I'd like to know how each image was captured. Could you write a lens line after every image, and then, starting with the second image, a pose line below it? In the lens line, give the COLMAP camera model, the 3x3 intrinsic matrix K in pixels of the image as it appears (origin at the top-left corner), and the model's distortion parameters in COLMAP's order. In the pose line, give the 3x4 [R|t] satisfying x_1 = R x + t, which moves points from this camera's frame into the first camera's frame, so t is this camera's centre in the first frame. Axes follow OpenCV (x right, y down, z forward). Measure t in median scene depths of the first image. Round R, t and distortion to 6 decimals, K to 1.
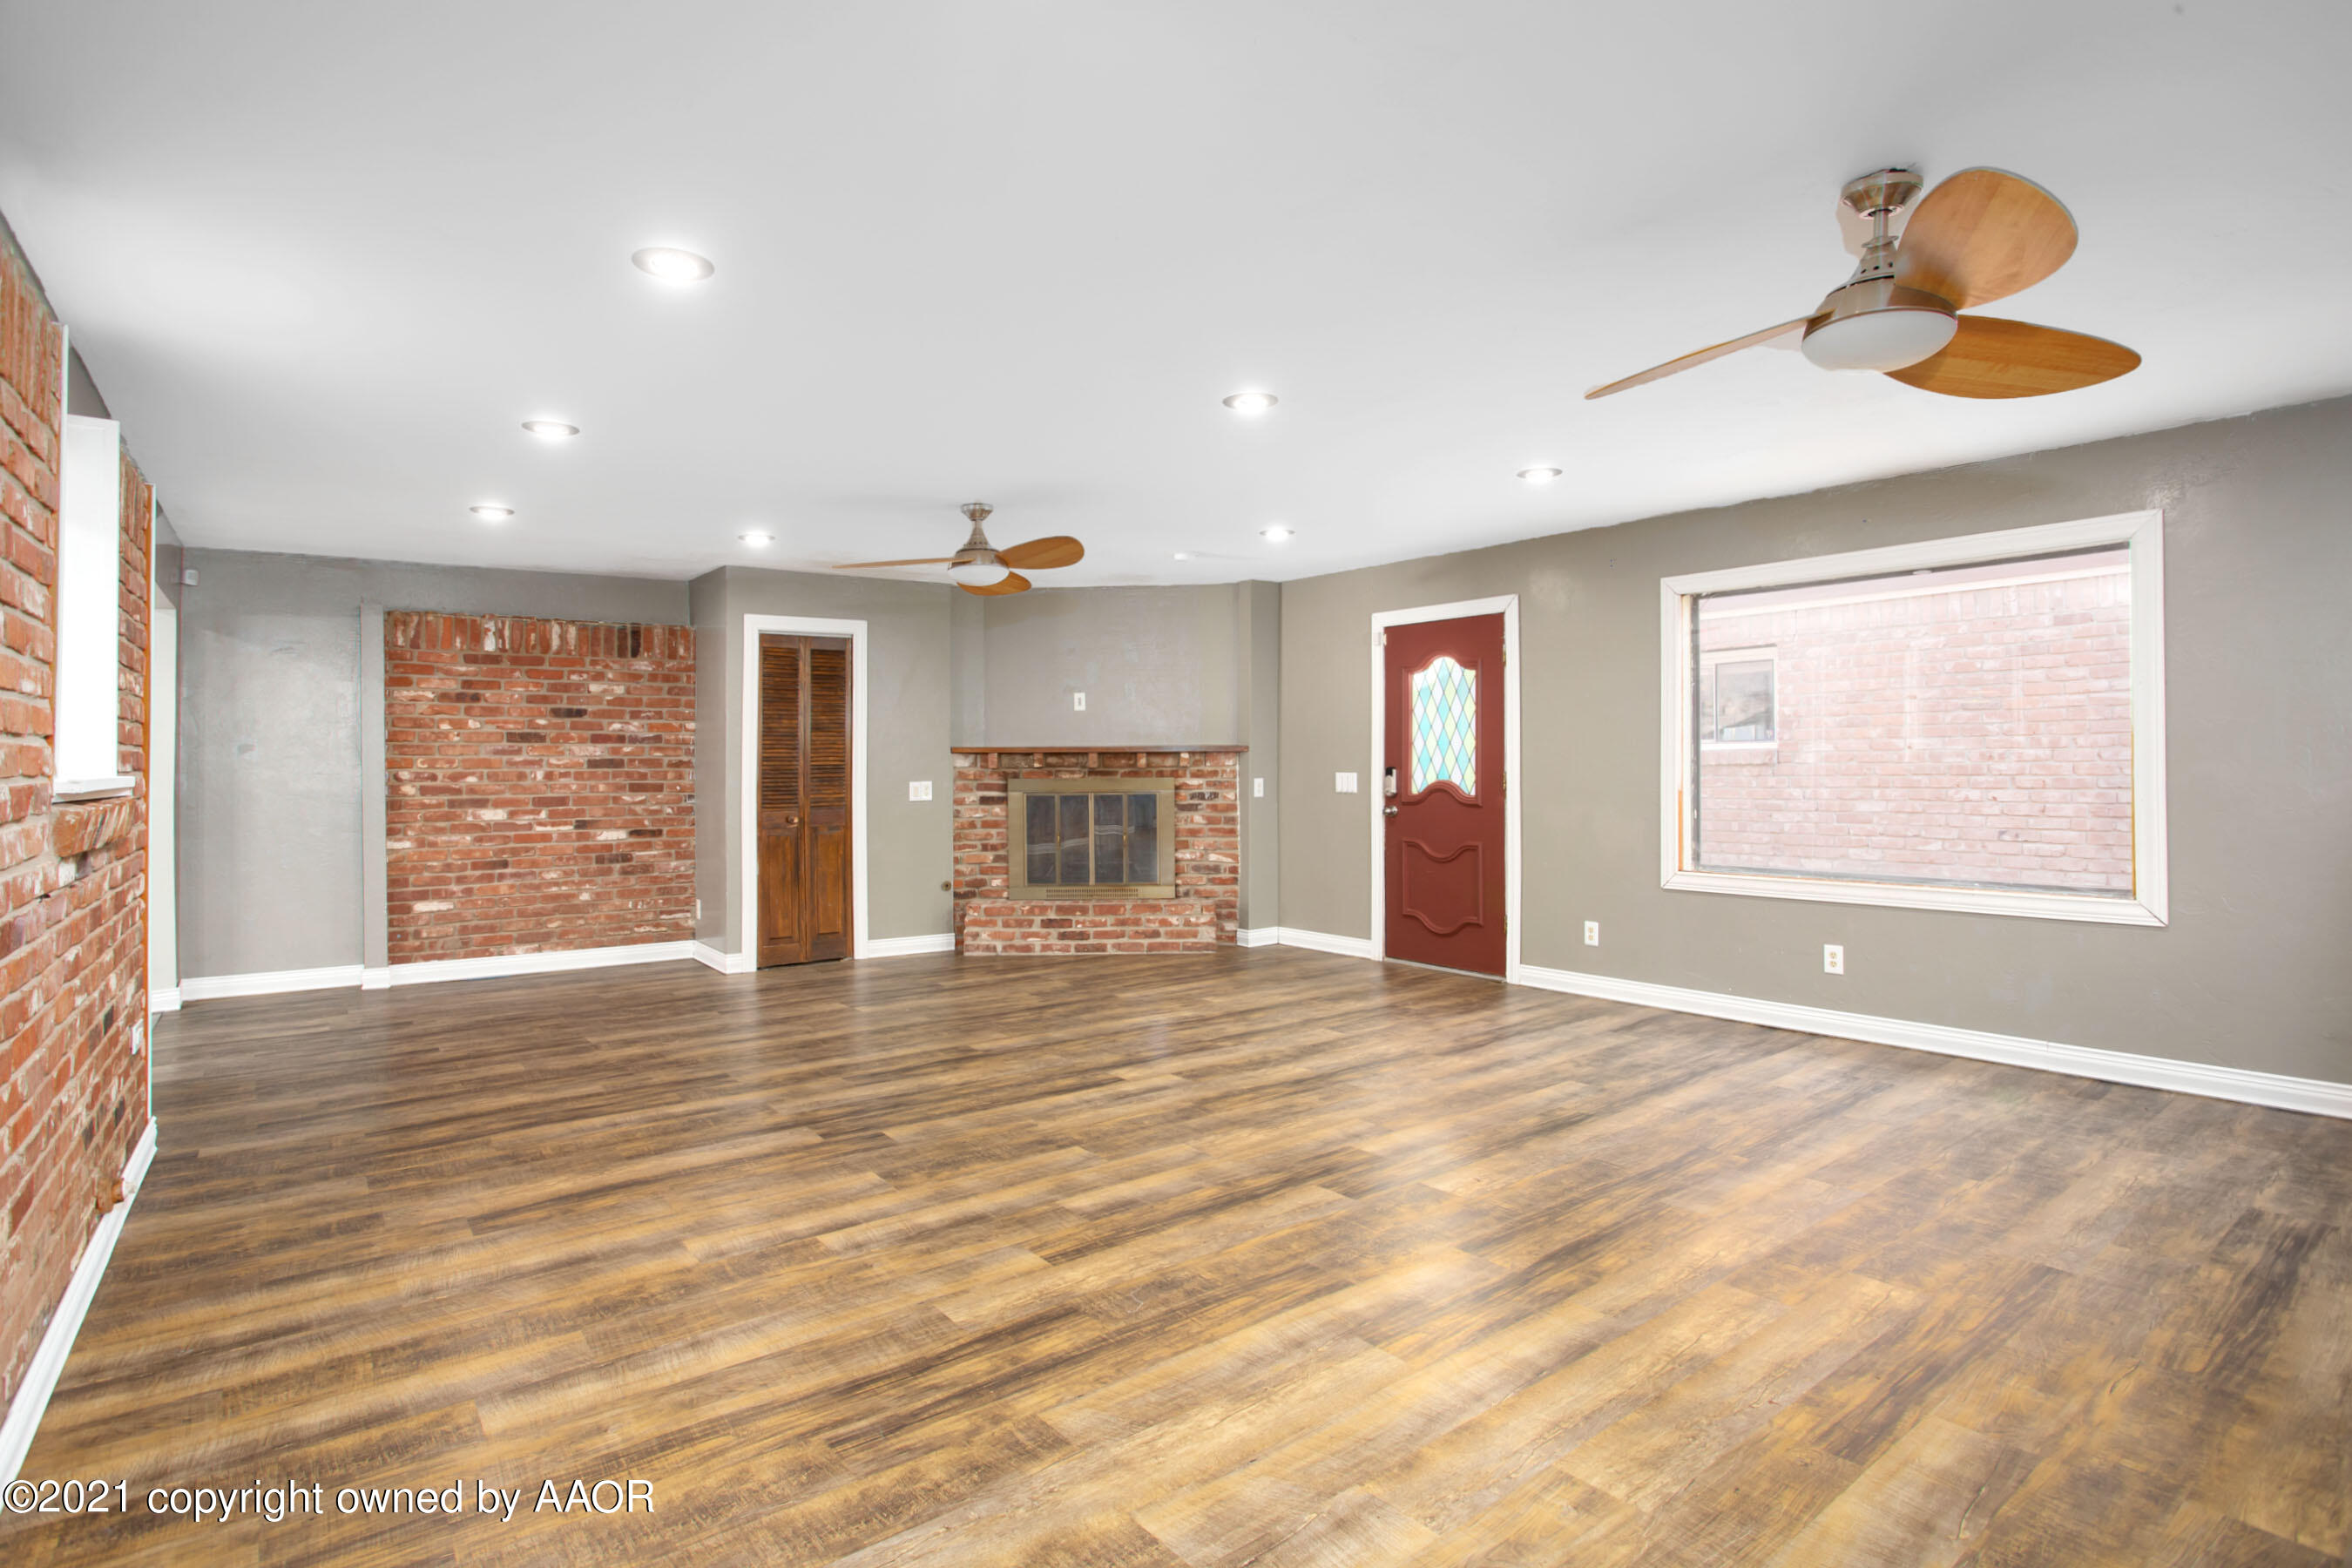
lens RADIAL K [[1176.0, 0, 1172.0], [0, 1176.0, 779.9], [0, 0, 1]] dist [-0.034322, 0.010724]
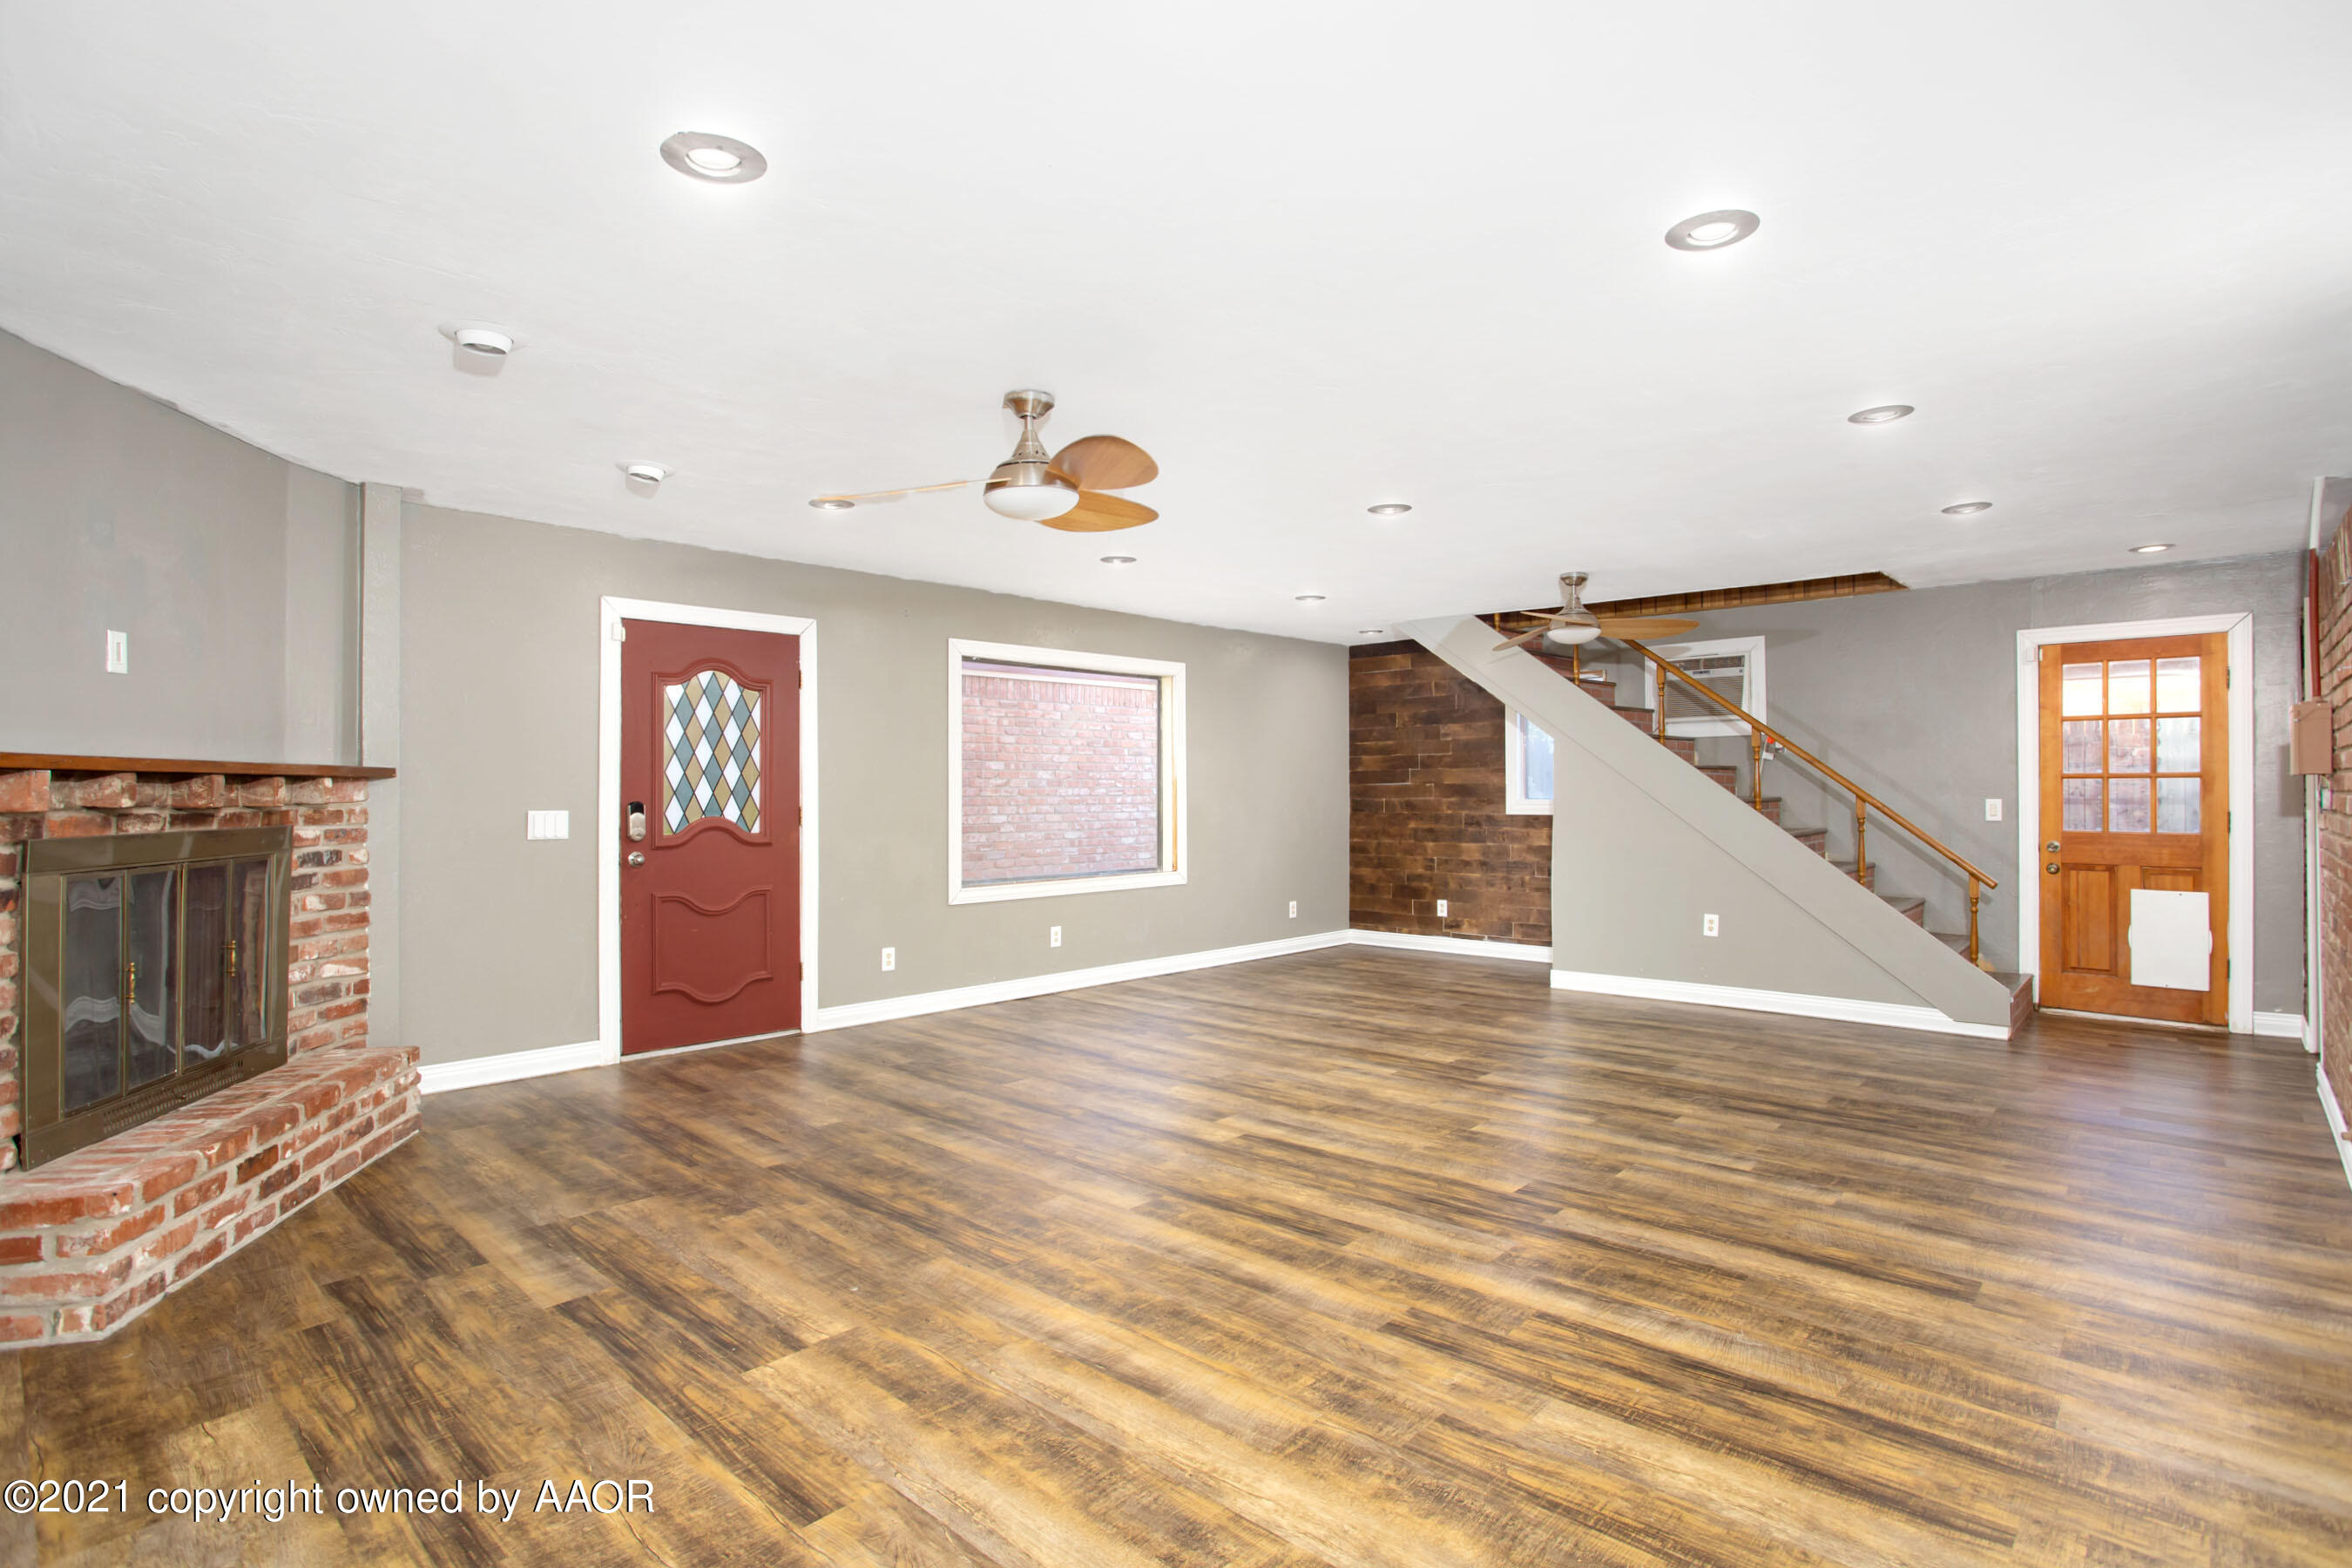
lens RADIAL K [[1176.0, 0, 1162.4], [0, 1176.0, 780.7], [0, 0, 1]] dist [-0.034322, 0.010724]
pose [[-0.185730, 0.018452, 0.982428, -1.026338], [0.011865, 0.999793, -0.016535, -0.014450], [-0.982529, 0.008585, -0.185911, 1.326264]]
